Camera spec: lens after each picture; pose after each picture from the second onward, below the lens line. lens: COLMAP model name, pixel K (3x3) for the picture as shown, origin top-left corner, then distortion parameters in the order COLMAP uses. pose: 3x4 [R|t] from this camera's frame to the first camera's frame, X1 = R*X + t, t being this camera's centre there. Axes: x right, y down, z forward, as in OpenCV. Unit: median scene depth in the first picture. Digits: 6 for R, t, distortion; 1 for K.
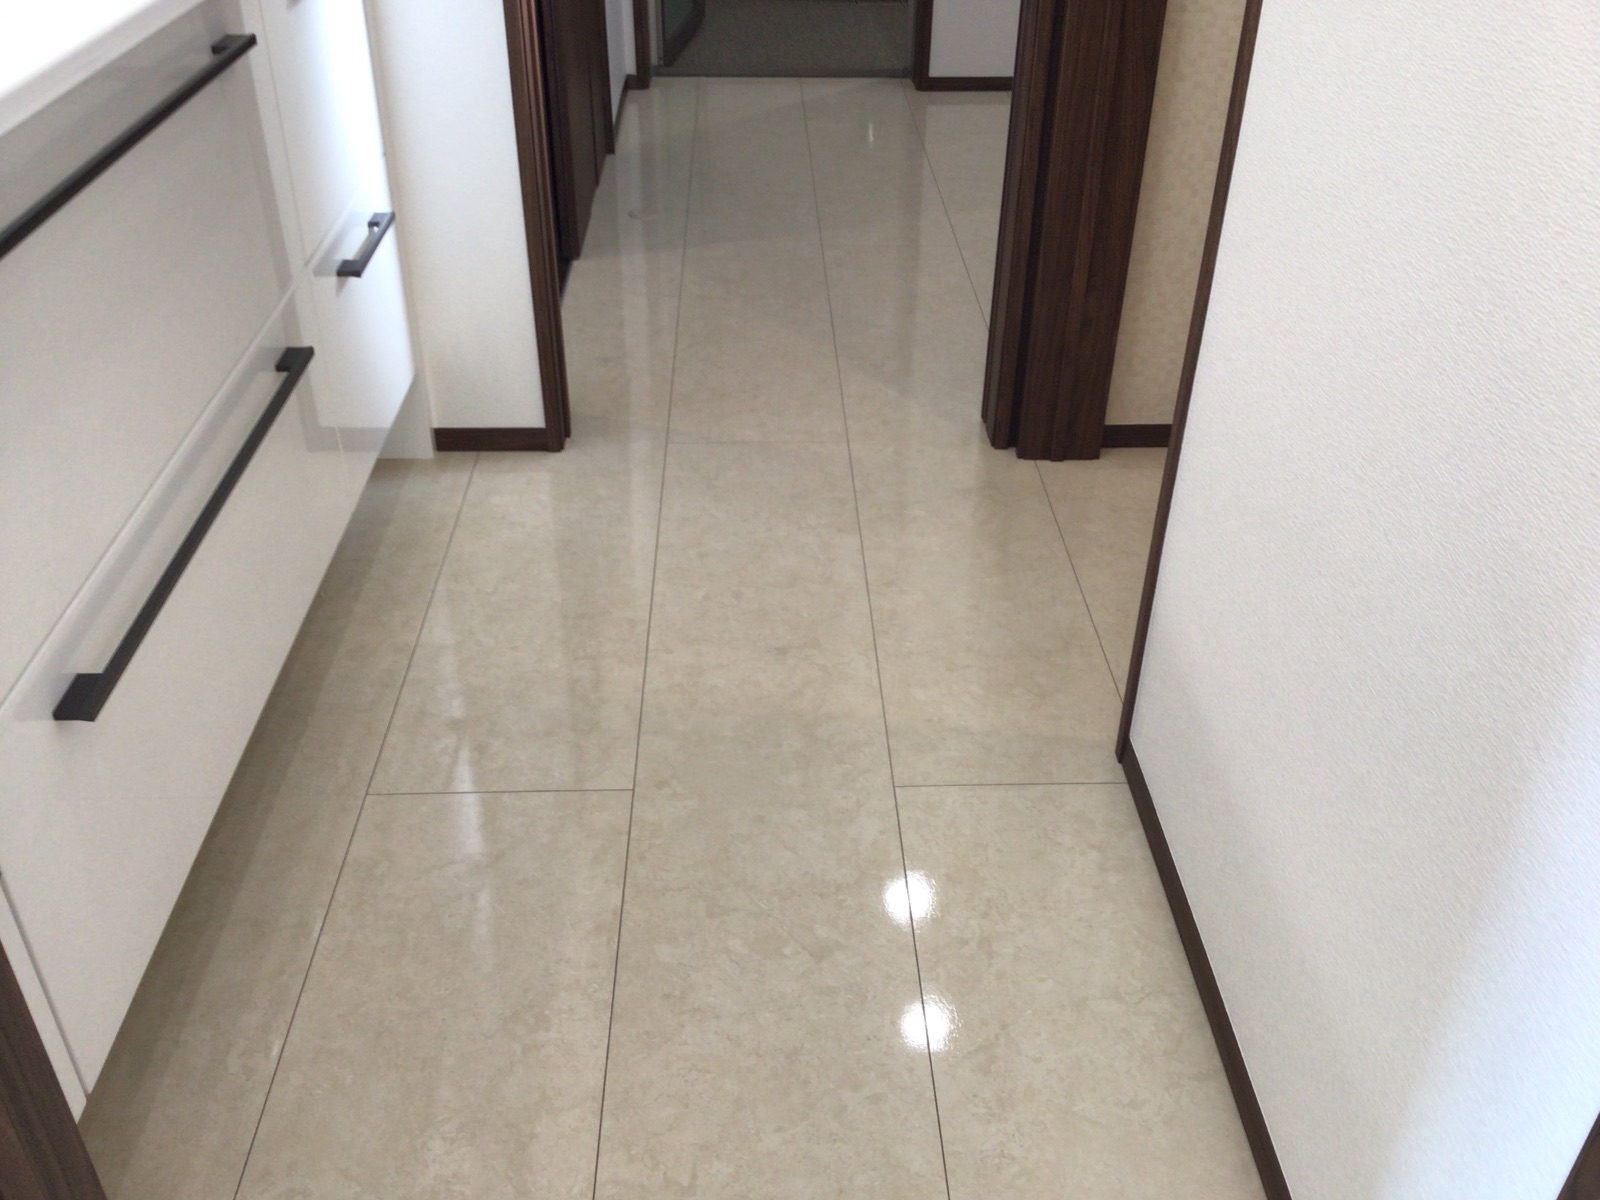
lens RADIAL K [[1455.9, 0, 794.3], [0, 1455.9, 602.7], [0, 0, 1]] dist [0.014690, 0.000000]
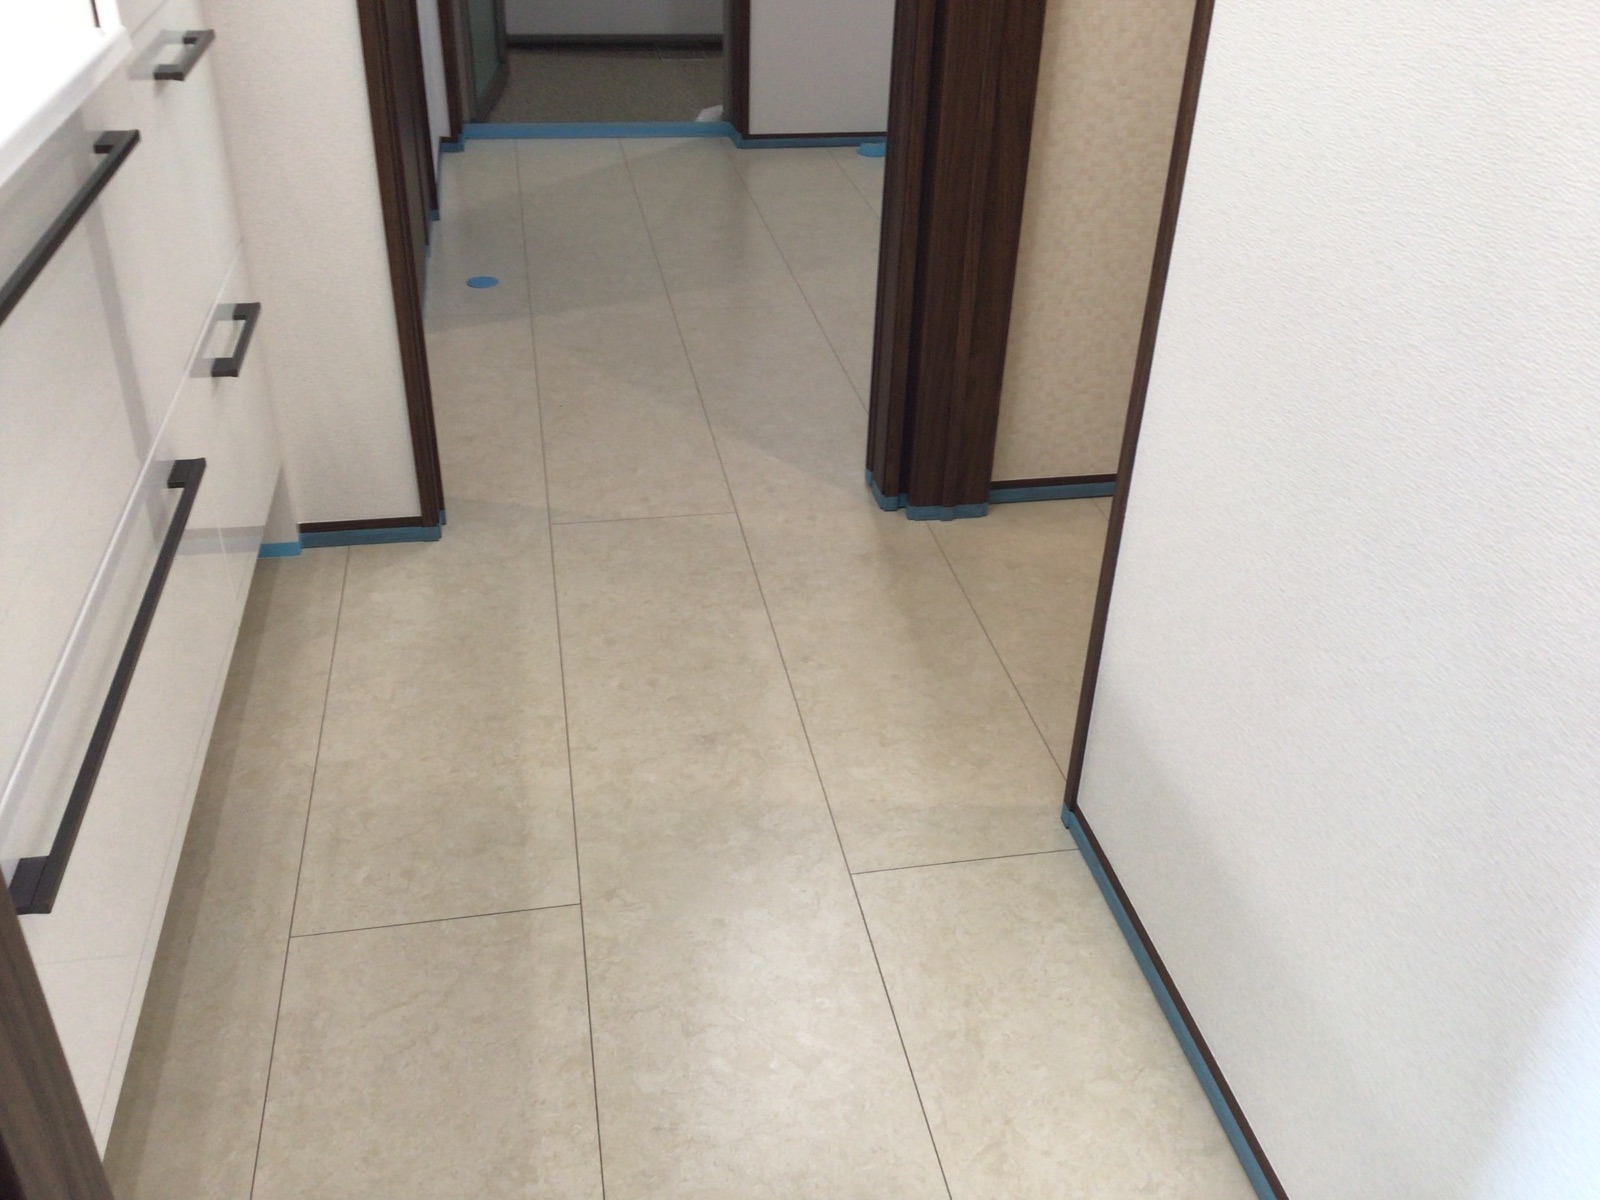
lens RADIAL K [[1455.9, 0, 801.9], [0, 1455.9, 600.0], [0, 0, 1]] dist [0.014690, 0.000000]
pose [[0.987858, -0.065244, 0.140999, -0.088776], [0.069377, 0.997287, -0.024596, -0.035240], [-0.139012, 0.034079, 0.989704, 0.034445]]
